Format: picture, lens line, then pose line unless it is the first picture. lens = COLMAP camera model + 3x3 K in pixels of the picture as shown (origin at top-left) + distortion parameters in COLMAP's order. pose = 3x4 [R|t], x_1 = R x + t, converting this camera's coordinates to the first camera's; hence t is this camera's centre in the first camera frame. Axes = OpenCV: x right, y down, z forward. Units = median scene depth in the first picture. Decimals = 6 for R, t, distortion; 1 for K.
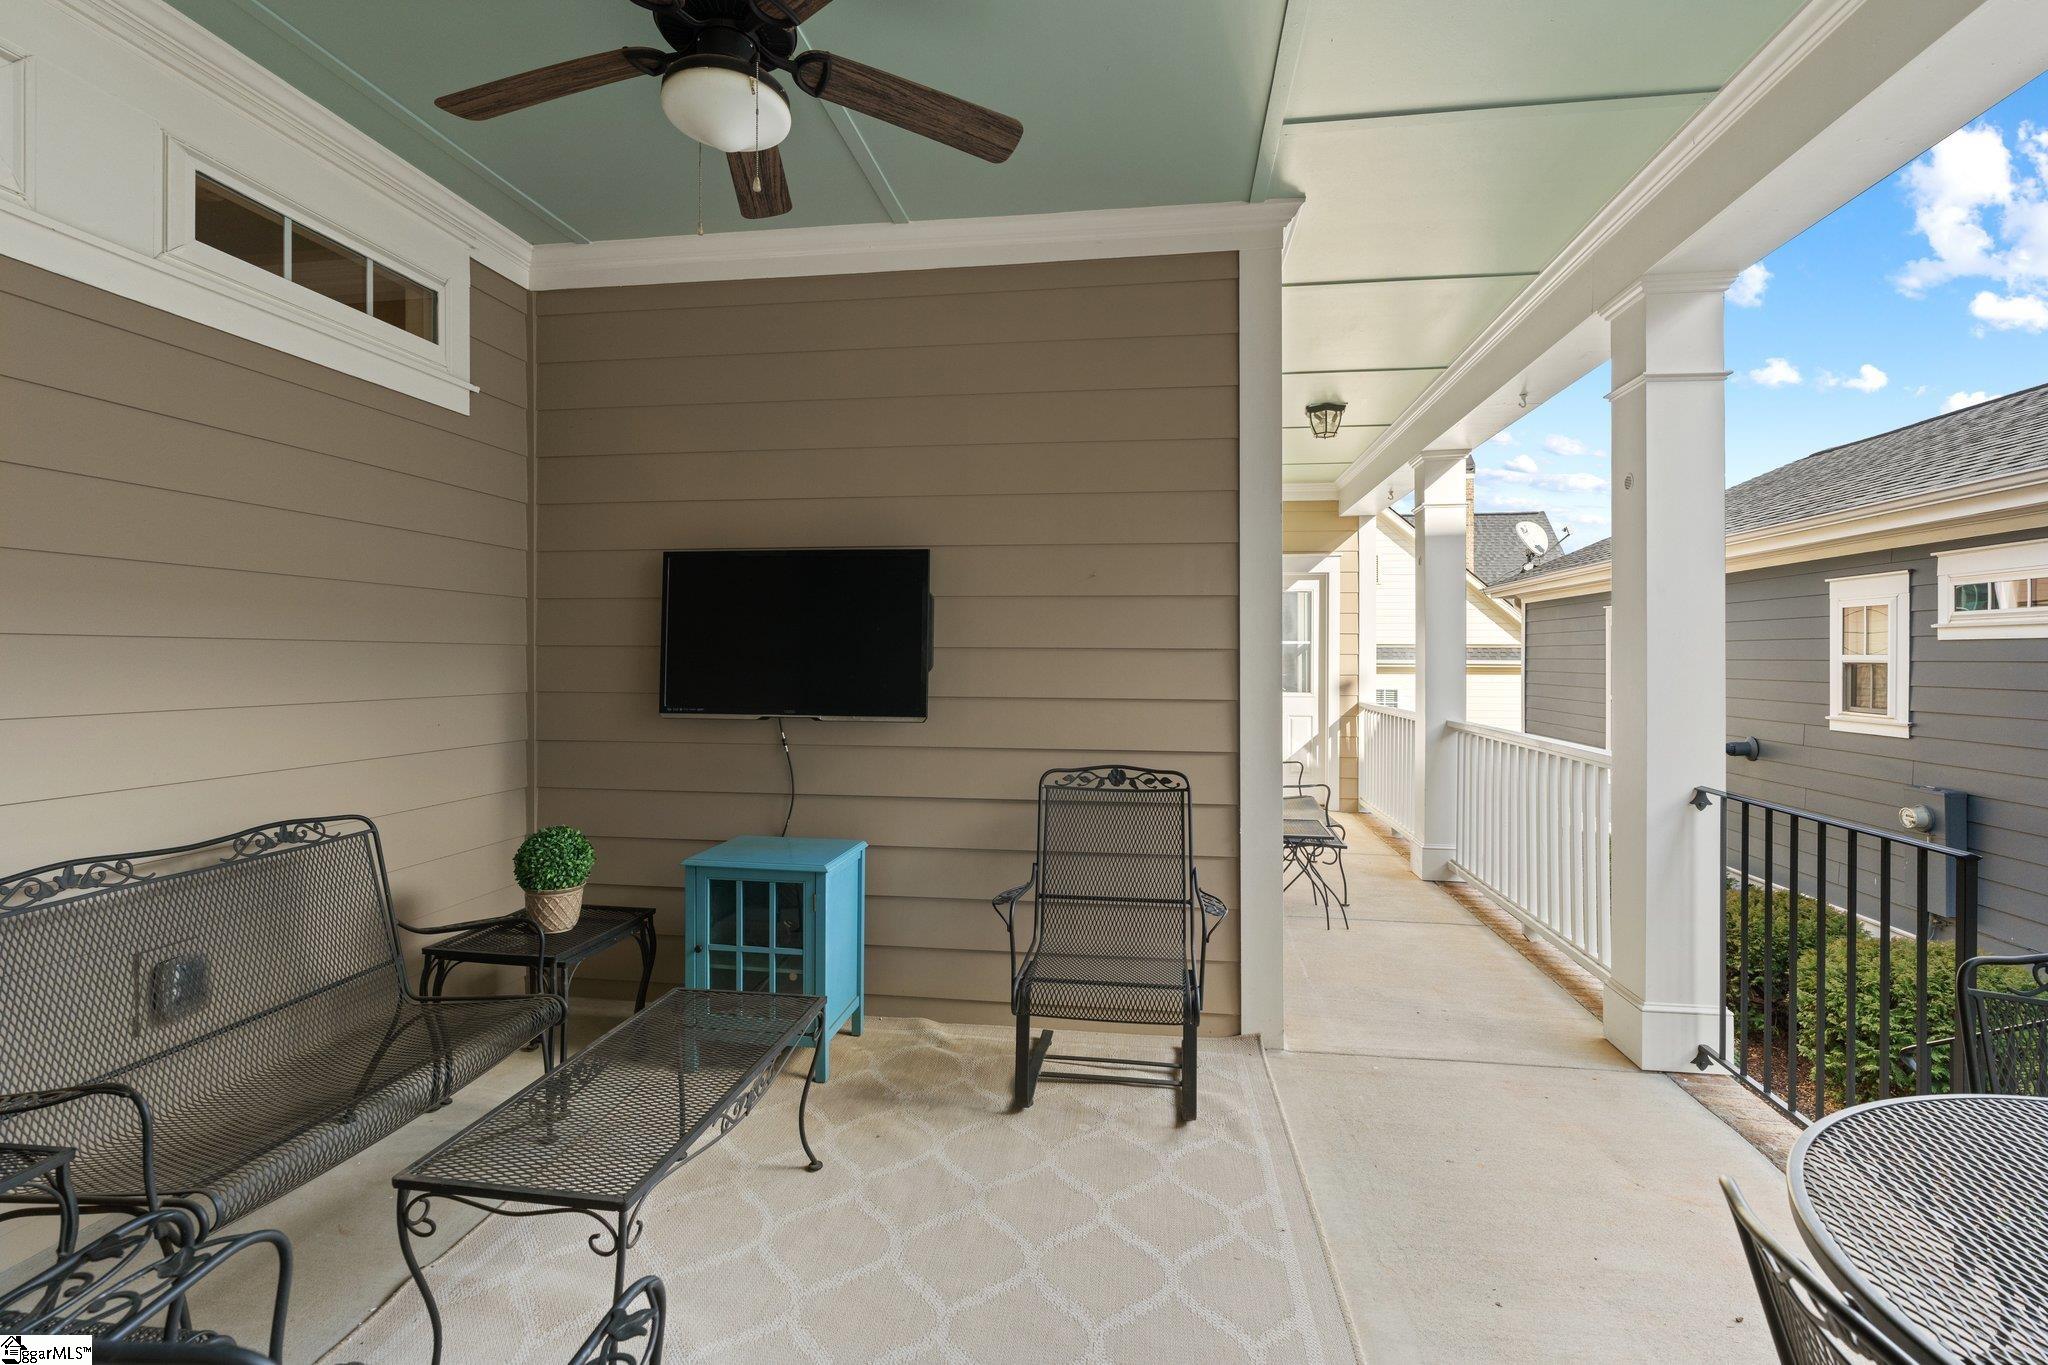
lens RADIAL K [[943.5, 0, 1041.5], [0, 943.5, 670.4], [0, 0, 1]] dist [0.002124, -0.001109]
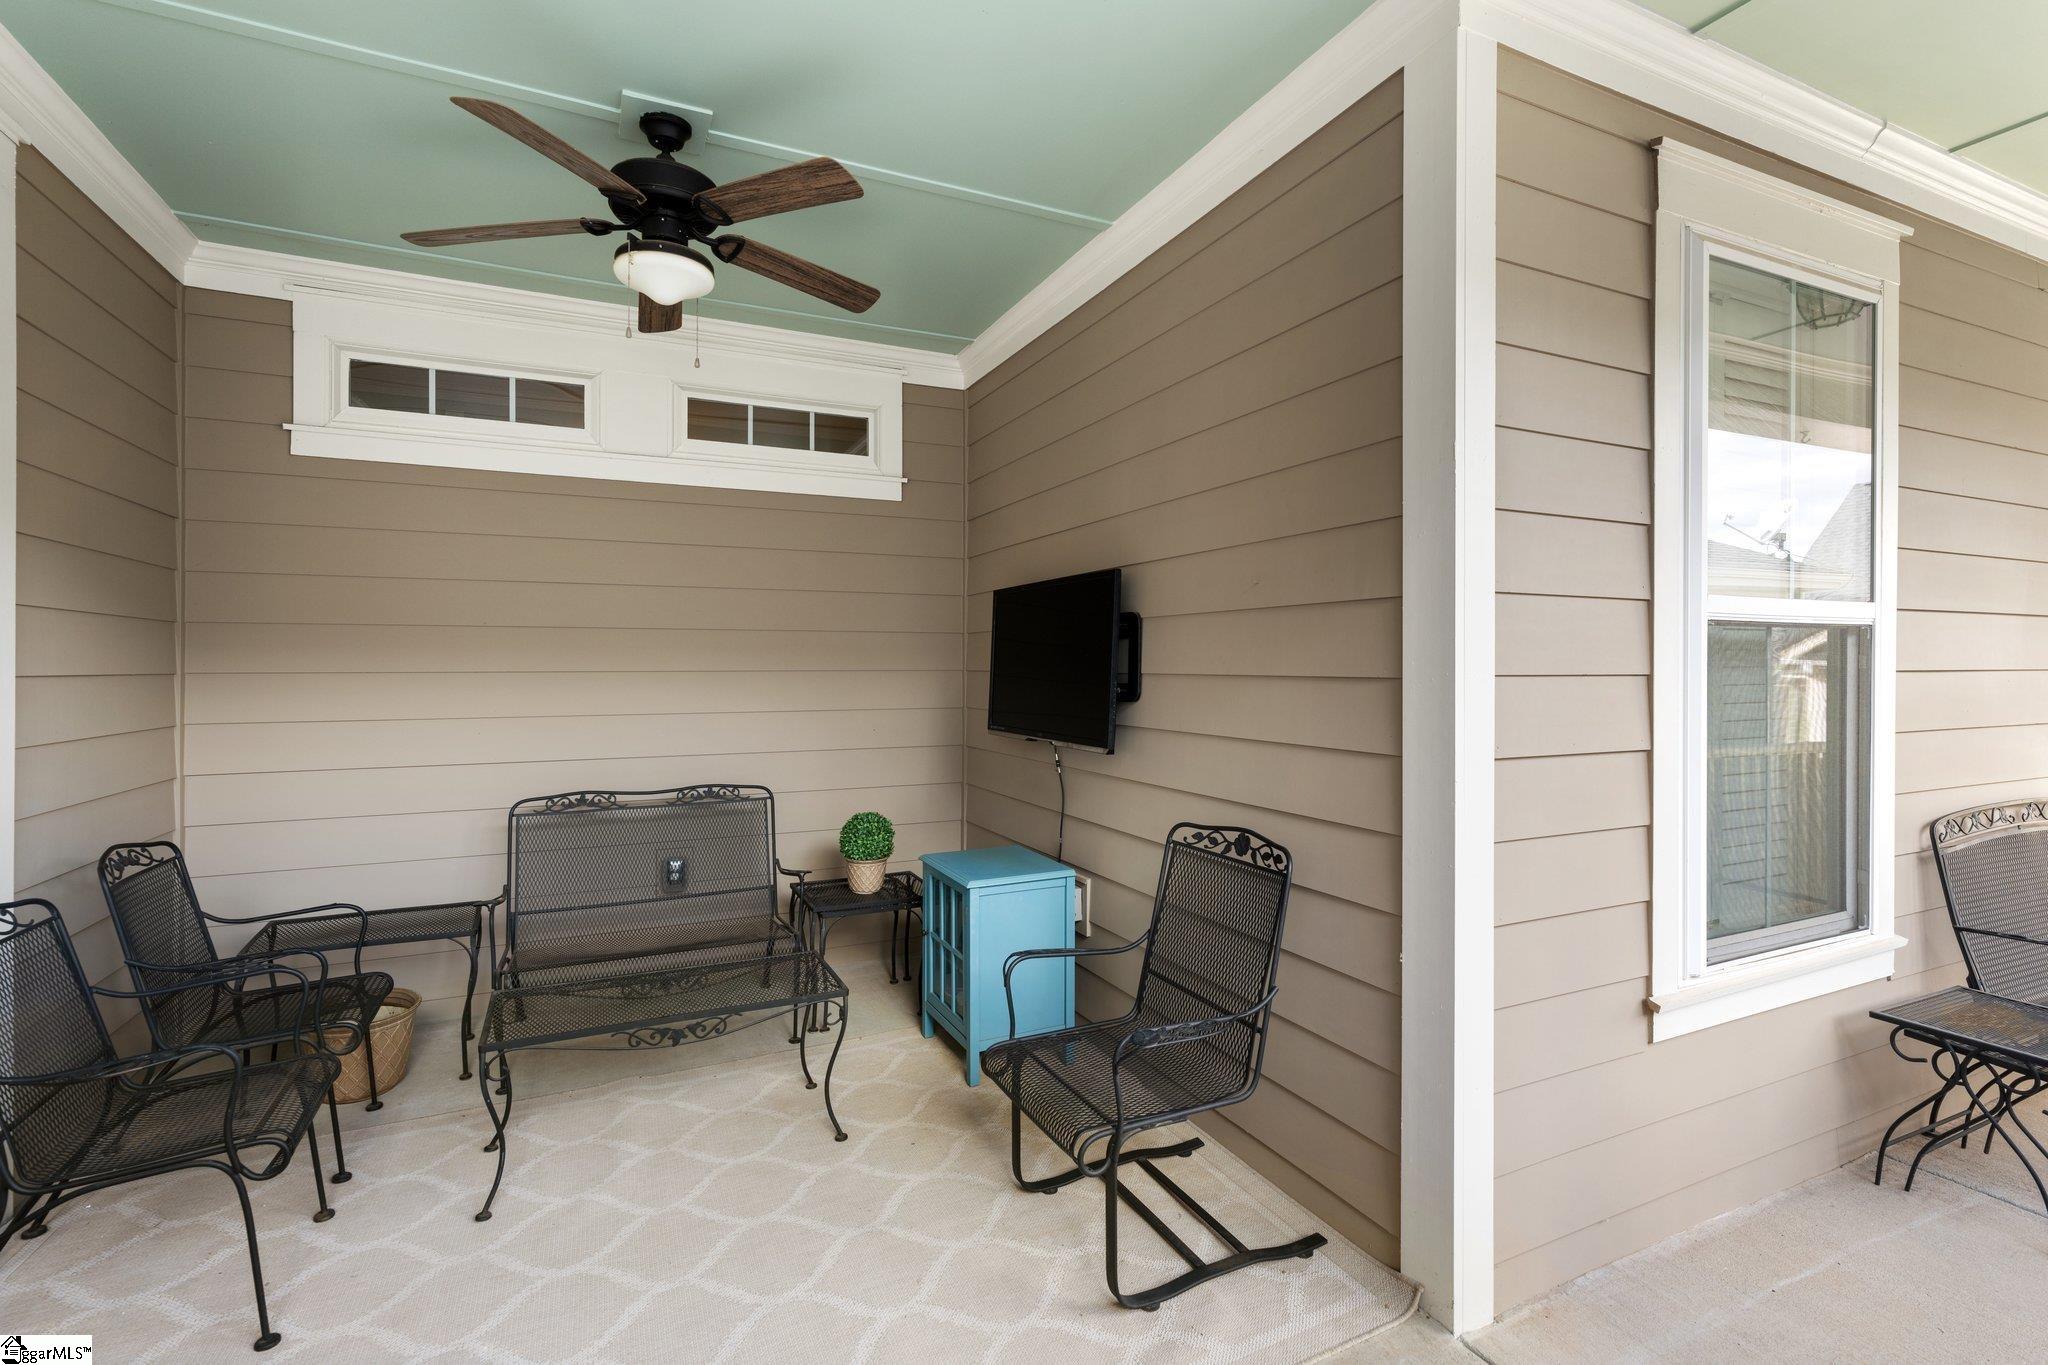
lens RADIAL K [[943.5, 0, 1036.1], [0, 943.5, 674.0], [0, 0, 1]] dist [0.002124, -0.001109]
pose [[0.536633, 0.003758, -0.843808, 0.640715], [-0.006037, 0.999982, 0.000614, -0.025285], [0.843794, 0.004765, 0.536646, 0.447361]]
